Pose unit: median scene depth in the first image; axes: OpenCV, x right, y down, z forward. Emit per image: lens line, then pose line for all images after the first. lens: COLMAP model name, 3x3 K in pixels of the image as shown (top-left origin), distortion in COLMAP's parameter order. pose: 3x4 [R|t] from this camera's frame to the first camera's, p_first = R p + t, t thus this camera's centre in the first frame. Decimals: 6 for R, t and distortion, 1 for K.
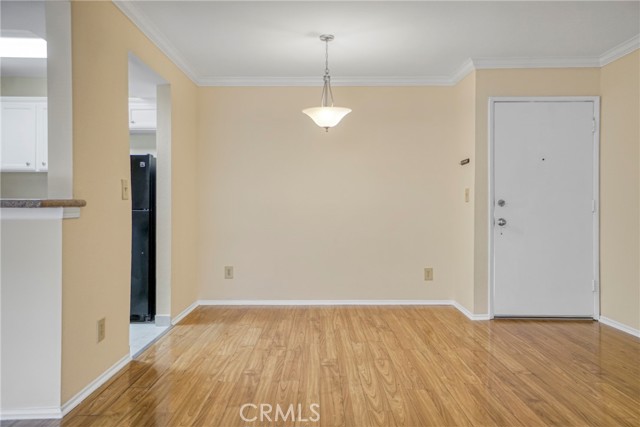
lens RADIAL K [[455.0, 0, 320.0], [0, 455.0, 213.5], [0, 0, 1]] dist [0.045791, 0.000559]
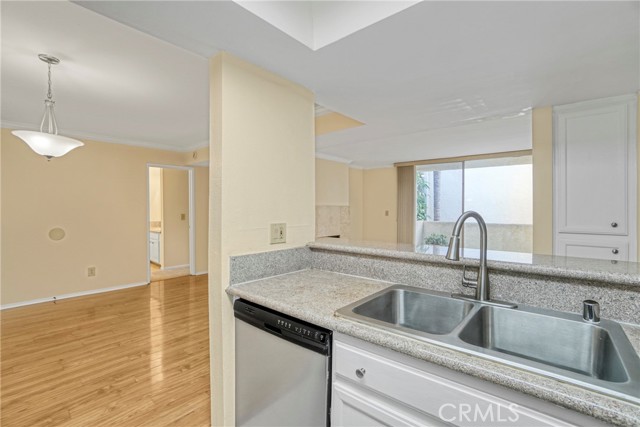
lens RADIAL K [[292.2, 0, 320.0], [0, 292.2, 213.5], [0, 0, 1]] dist [-0.031470, 0.000009]
pose [[-0.762438, -0.018883, 0.646786, -0.761429], [0.004747, 0.999384, 0.034773, -0.090874], [-0.647044, 0.029582, -0.761879, 1.079142]]
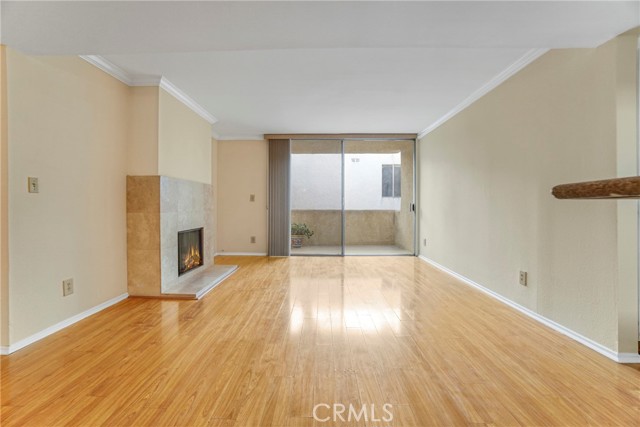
lens RADIAL K [[290.0, 0, 320.0], [0, 290.0, 213.5], [0, 0, 1]] dist [-0.001237, 0.000103]
pose [[-0.999895, -0.007706, 0.012312, -0.182034], [-0.007166, 0.999037, 0.043281, -0.005714], [-0.012633, 0.043188, -0.998987, 0.807738]]
